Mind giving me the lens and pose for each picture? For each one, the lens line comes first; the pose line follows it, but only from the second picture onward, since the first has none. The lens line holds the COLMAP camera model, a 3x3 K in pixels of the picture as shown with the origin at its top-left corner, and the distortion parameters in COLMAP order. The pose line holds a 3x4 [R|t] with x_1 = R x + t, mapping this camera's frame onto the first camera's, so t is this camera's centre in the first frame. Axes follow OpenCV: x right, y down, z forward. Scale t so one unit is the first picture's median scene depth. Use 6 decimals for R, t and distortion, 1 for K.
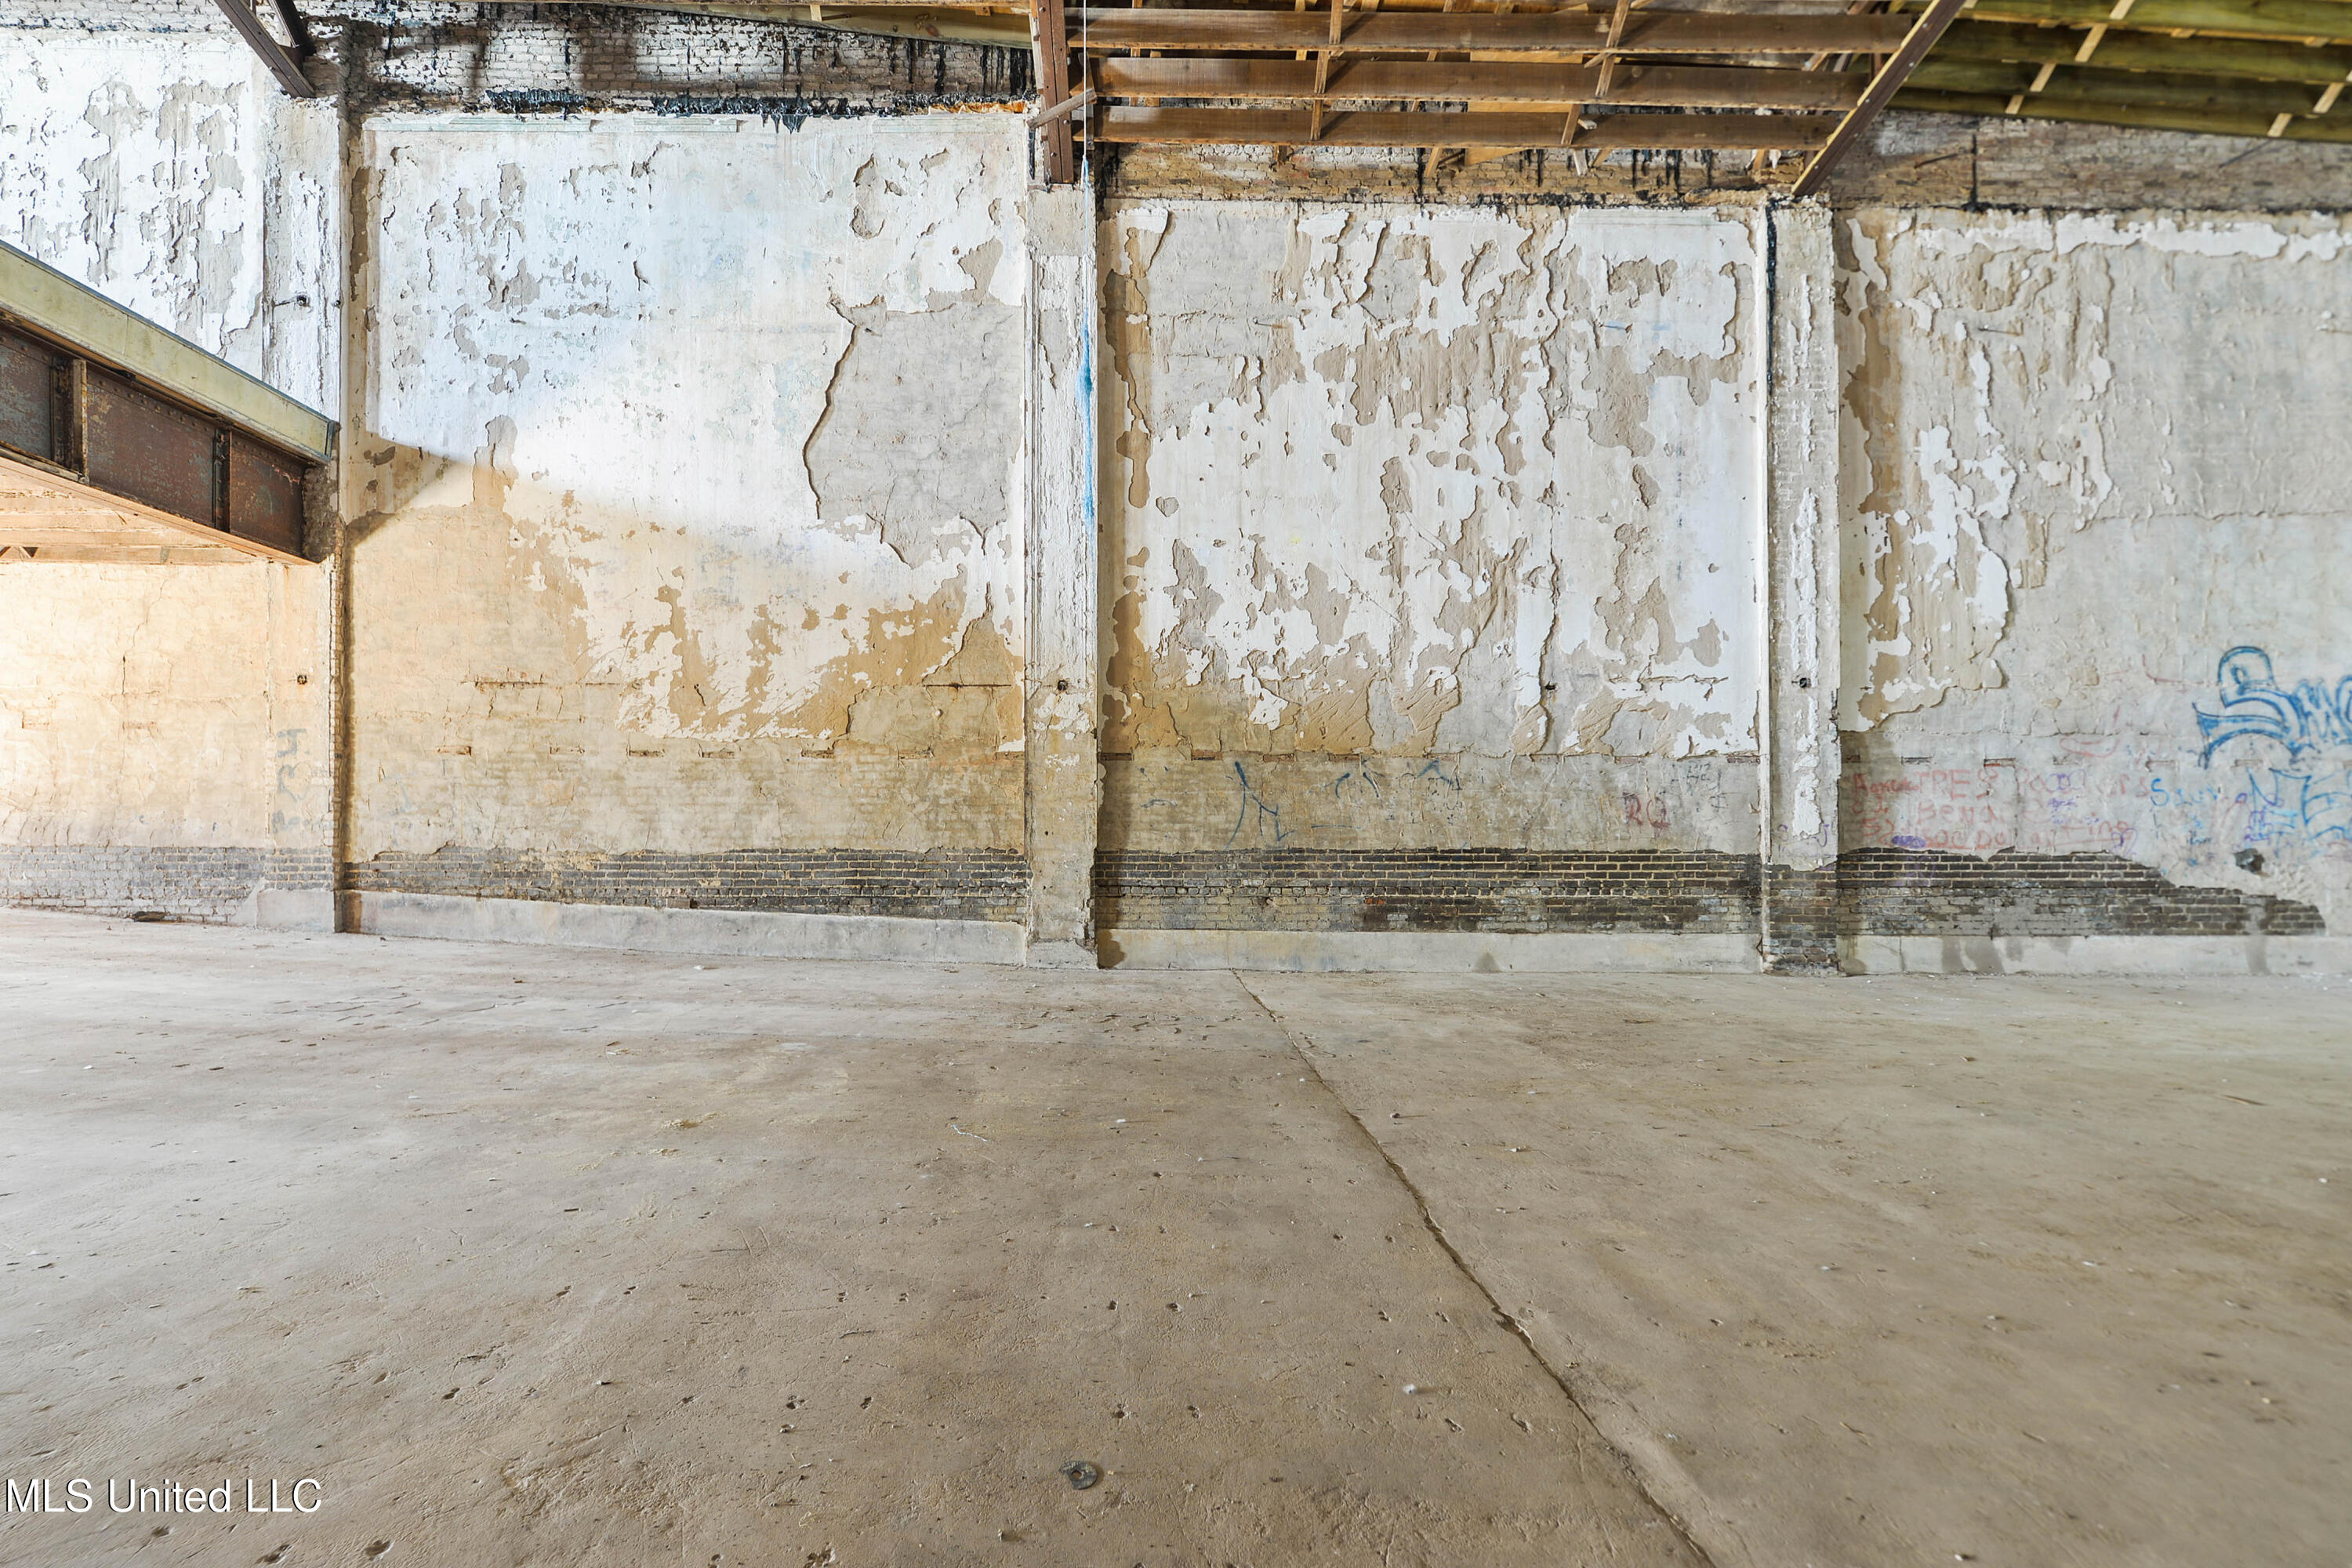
lens RADIAL K [[942.1, 0, 1122.2], [0, 942.1, 817.7], [0, 0, 1]] dist [0.011838, -0.002872]
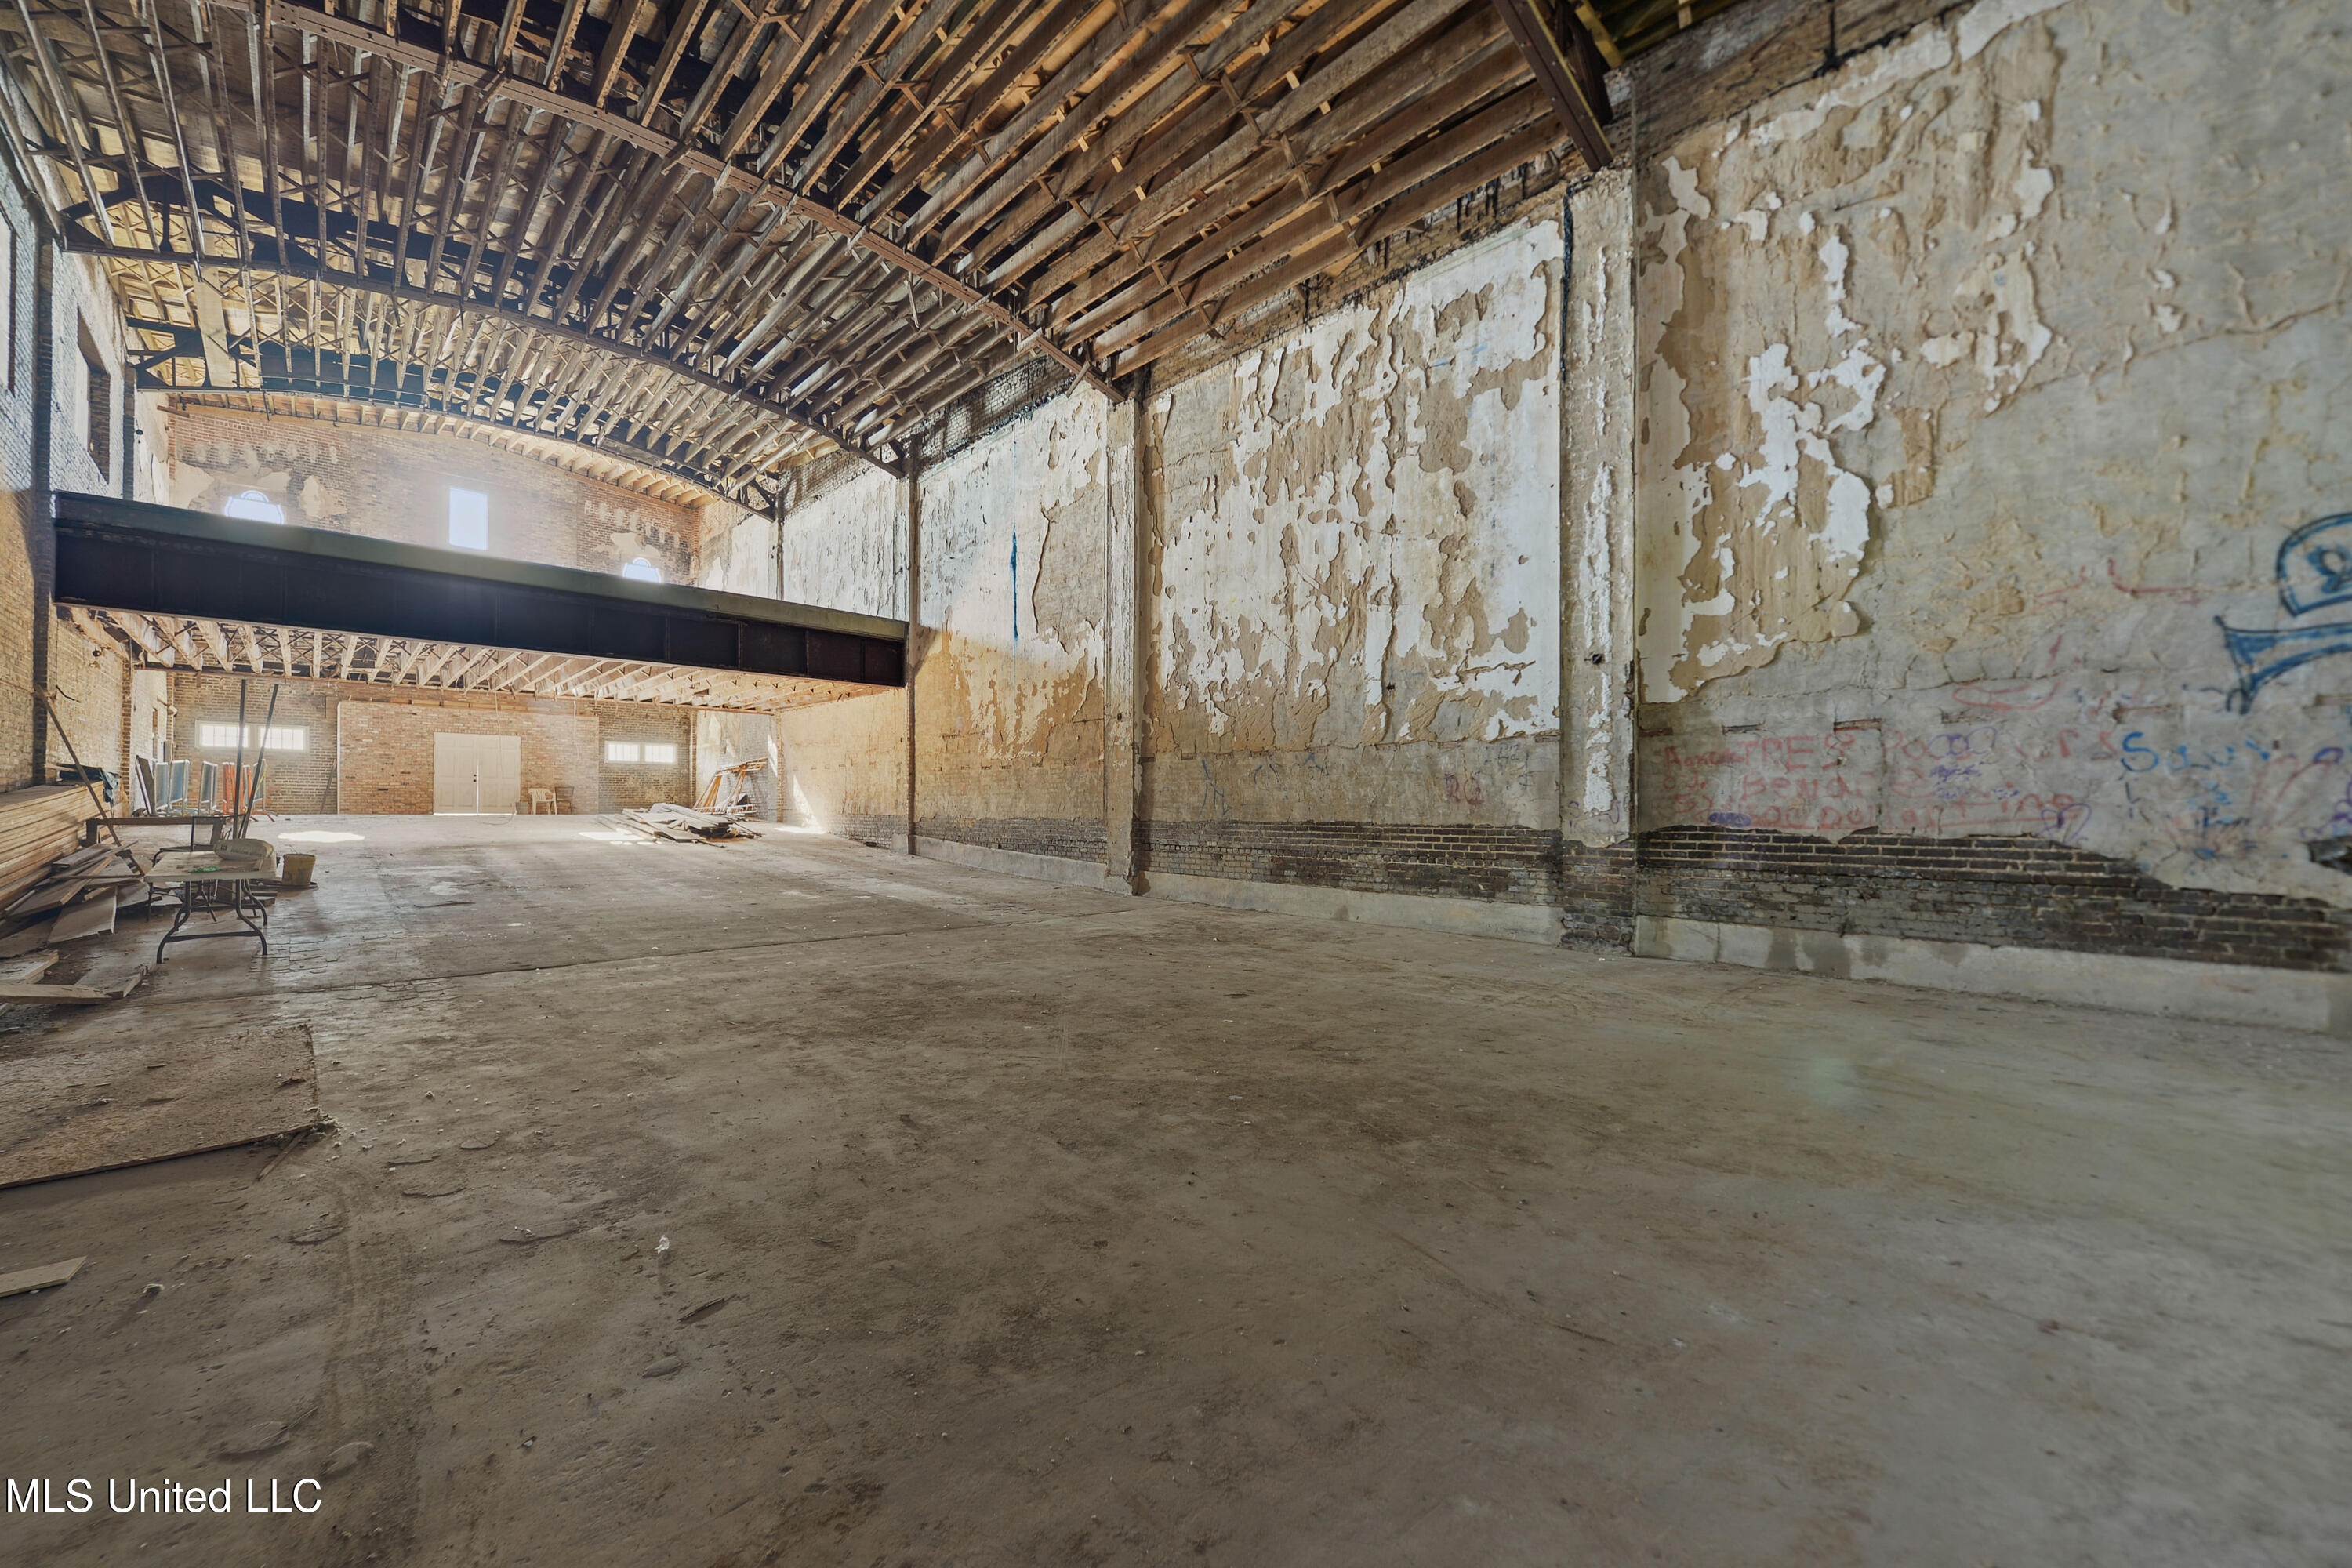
lens RADIAL K [[942.1, 0, 1164.5], [0, 942.1, 802.4], [0, 0, 1]] dist [0.011838, -0.002872]
pose [[0.661237, -0.005049, -0.750160, 1.165113], [0.005326, 0.999984, -0.002036, 0.008244], [0.750158, -0.002649, 0.661253, 0.000356]]
